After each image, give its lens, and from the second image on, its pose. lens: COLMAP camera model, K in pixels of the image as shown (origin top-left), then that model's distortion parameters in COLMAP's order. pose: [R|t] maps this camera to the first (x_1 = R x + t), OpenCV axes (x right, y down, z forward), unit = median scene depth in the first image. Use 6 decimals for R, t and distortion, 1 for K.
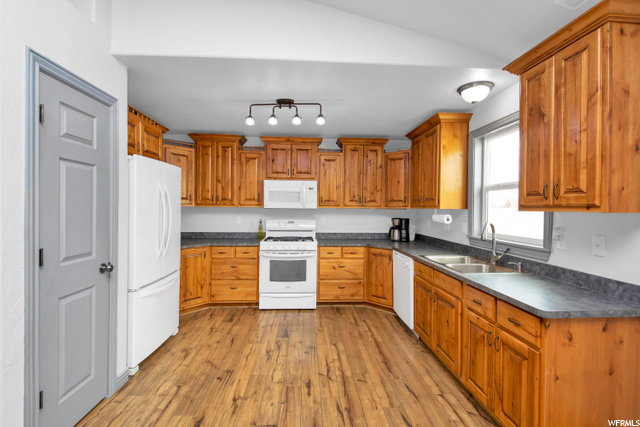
lens RADIAL K [[284.9, 0, 320.0], [0, 284.9, 213.5], [0, 0, 1]] dist [0.002703, -0.025902]
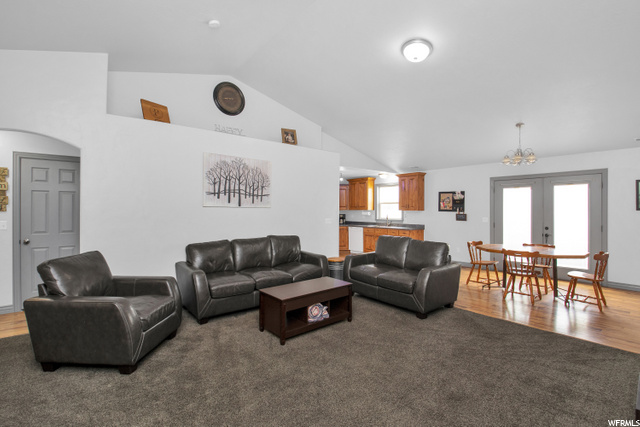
lens RADIAL K [[284.9, 0, 320.0], [0, 284.9, 213.5], [0, 0, 1]] dist [0.002703, -0.025902]
pose [[0.808347, -0.007234, 0.588662, -1.665531], [0.010791, 0.999939, -0.002530, 0.020916], [-0.588607, 0.008397, 0.808375, -1.045837]]
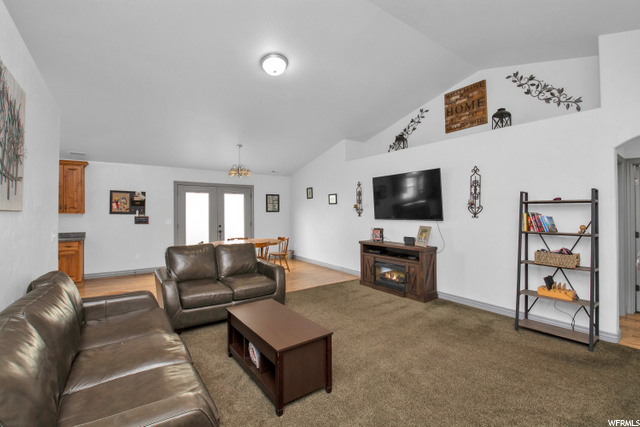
lens RADIAL K [[284.9, 0, 320.0], [0, 284.9, 213.5], [0, 0, 1]] dist [0.002703, -0.025902]
pose [[-0.547042, -0.009841, 0.837047, -1.825176], [0.012166, 0.999732, 0.019705, -0.016953], [-0.837017, 0.020963, -0.546775, 0.153810]]
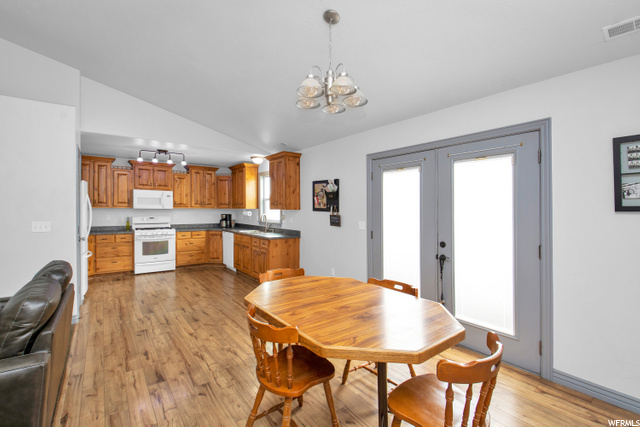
lens RADIAL K [[284.9, 0, 320.0], [0, 284.9, 213.5], [0, 0, 1]] dist [0.002703, -0.025902]
pose [[0.825765, -0.013505, 0.563852, -0.296545], [0.011465, 0.999909, 0.007158, 0.009636], [-0.563898, 0.000554, 0.825844, -0.998779]]
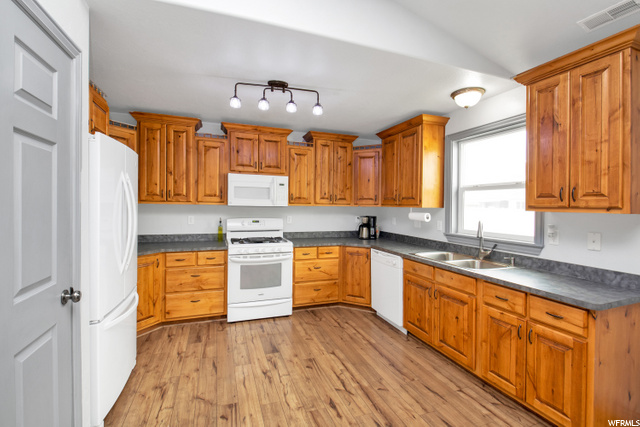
lens RADIAL K [[285.3, 0, 320.0], [0, 285.3, 213.5], [0, 0, 1]] dist [0.001295, -0.019326]
pose [[0.958332, -0.004397, 0.285623, -0.228909], [0.000226, 0.999893, 0.014633, -0.009727], [-0.285657, -0.013959, 0.958230, 0.111032]]
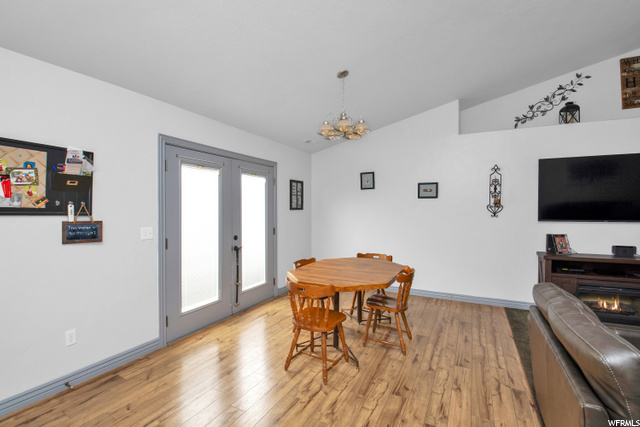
lens RADIAL K [[300.3, 0, 320.0], [0, 300.3, 213.5], [0, 0, 1]] dist [-0.000542, -0.015157]
pose [[-0.866403, -0.012380, 0.499191, -0.334091], [0.002111, 0.999593, 0.028455, -0.011403], [-0.499340, 0.025707, -0.866025, 0.461021]]
